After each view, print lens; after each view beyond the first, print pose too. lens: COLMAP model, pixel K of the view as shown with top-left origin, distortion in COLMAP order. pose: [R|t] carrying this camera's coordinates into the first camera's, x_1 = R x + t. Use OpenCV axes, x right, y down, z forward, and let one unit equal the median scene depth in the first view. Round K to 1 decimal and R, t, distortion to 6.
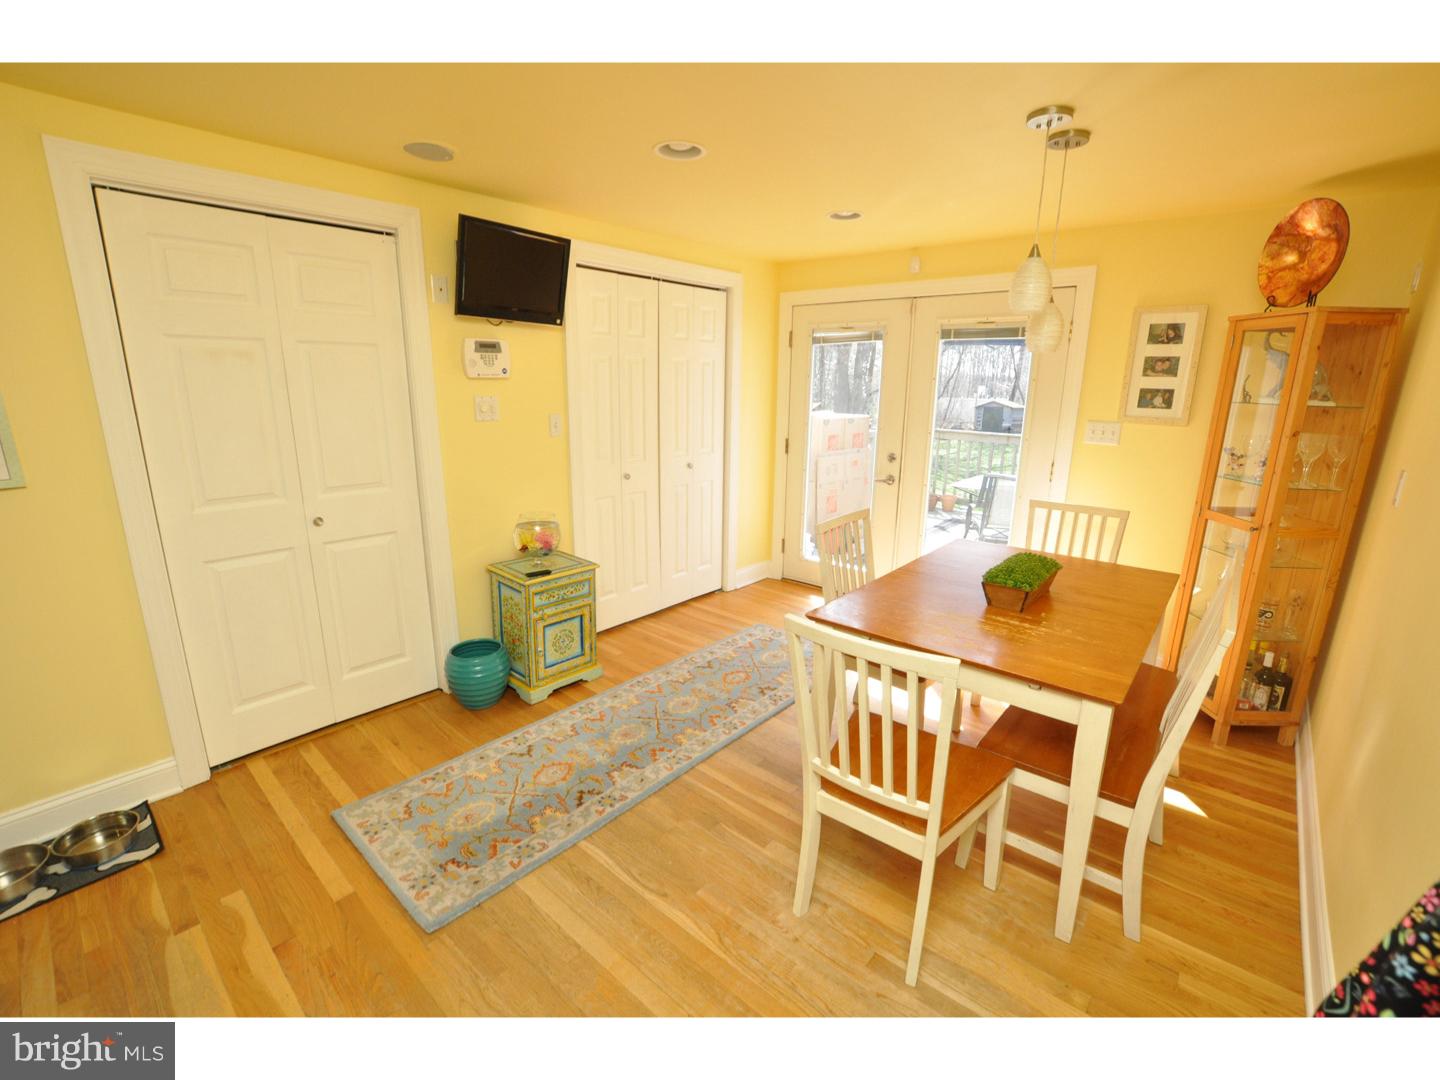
lens RADIAL K [[631.6, 0, 719.9], [0, 631.6, 538.8], [0, 0, 1]] dist [-0.026215, -0.000030]
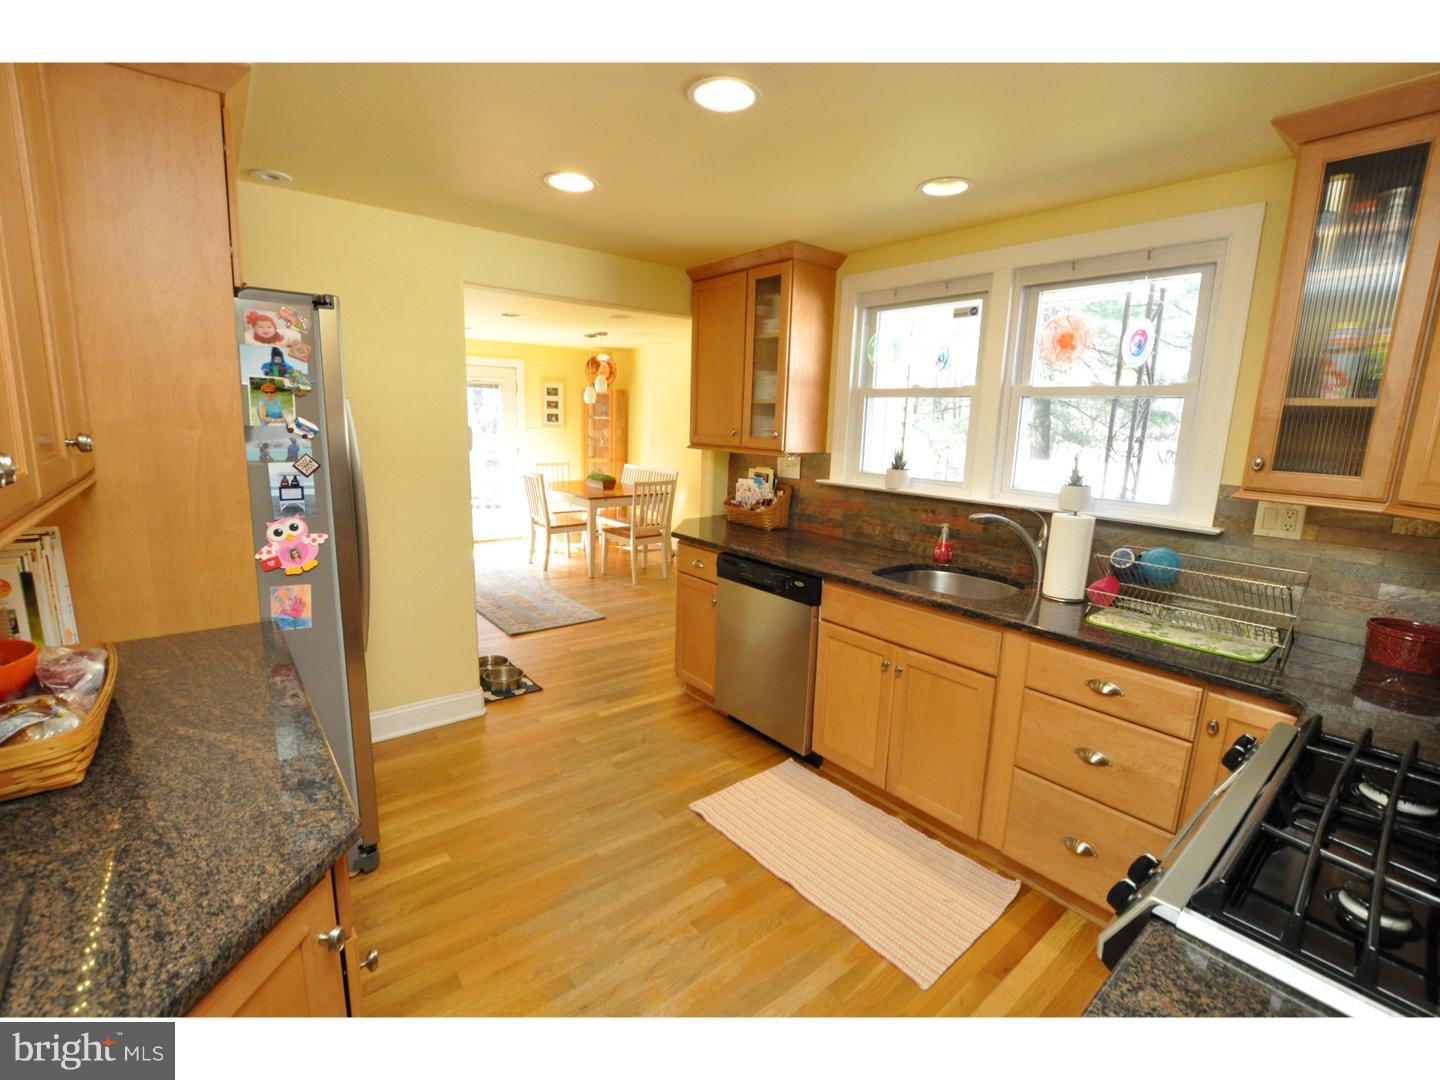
lens RADIAL K [[631.6, 0, 718.2], [0, 631.6, 542.1], [0, 0, 1]] dist [-0.026215, -0.000030]
pose [[0.169488, -0.195350, 0.965977, -1.742740], [0.211935, 0.964451, 0.157856, -0.005383], [-0.962475, 0.177970, 0.204865, -0.053040]]
